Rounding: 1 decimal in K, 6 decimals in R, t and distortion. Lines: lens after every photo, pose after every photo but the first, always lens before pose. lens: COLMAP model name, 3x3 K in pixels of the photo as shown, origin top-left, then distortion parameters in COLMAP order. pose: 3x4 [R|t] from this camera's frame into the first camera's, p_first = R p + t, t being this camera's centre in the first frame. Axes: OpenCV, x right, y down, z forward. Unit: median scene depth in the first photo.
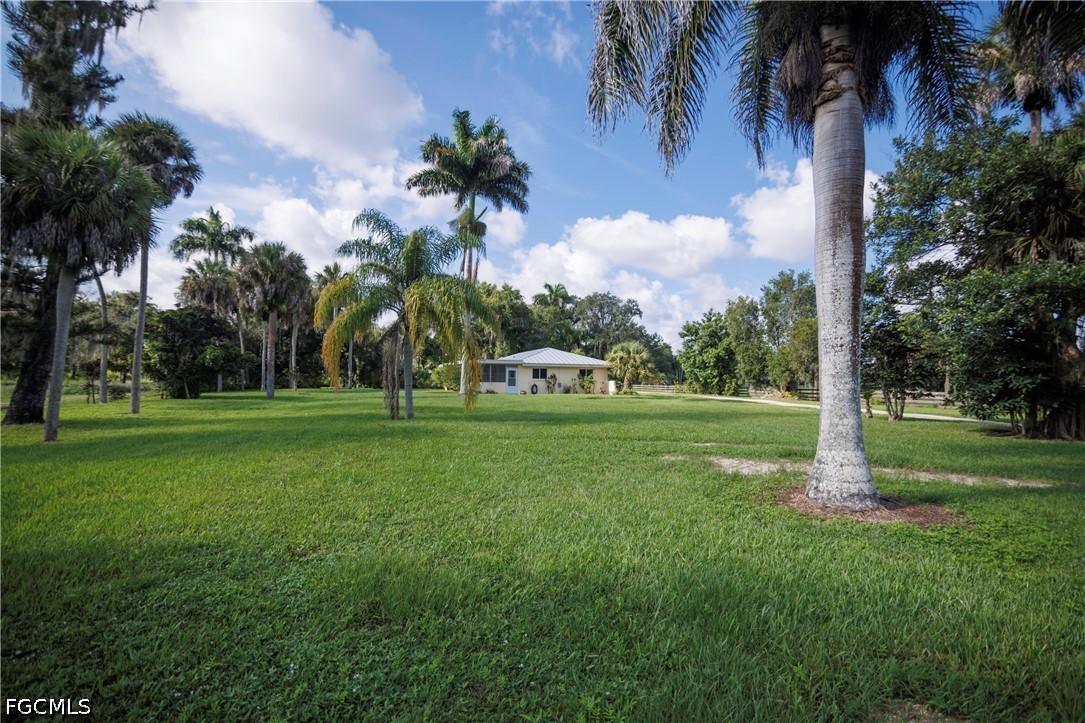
lens RADIAL K [[530.5, 0, 542.5], [0, 530.5, 361.5], [0, 0, 1]] dist [-0.018069, 0.001140]
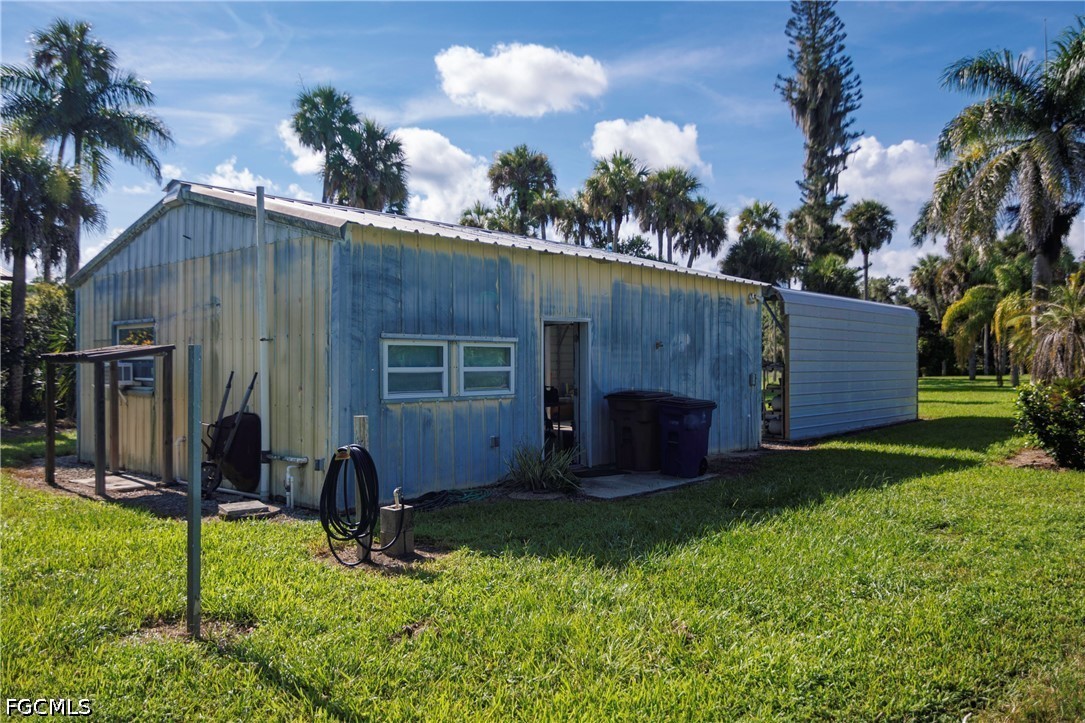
lens RADIAL K [[869.5, 0, 542.5], [0, 869.5, 361.5], [0, 0, 1]] dist [-0.001160, -0.000605]
pose [[0.485401, 0.000646, -0.874291, 0.234314], [0.023731, 0.999622, 0.013914, -0.007224], [0.873970, -0.027502, 0.485202, -0.249503]]
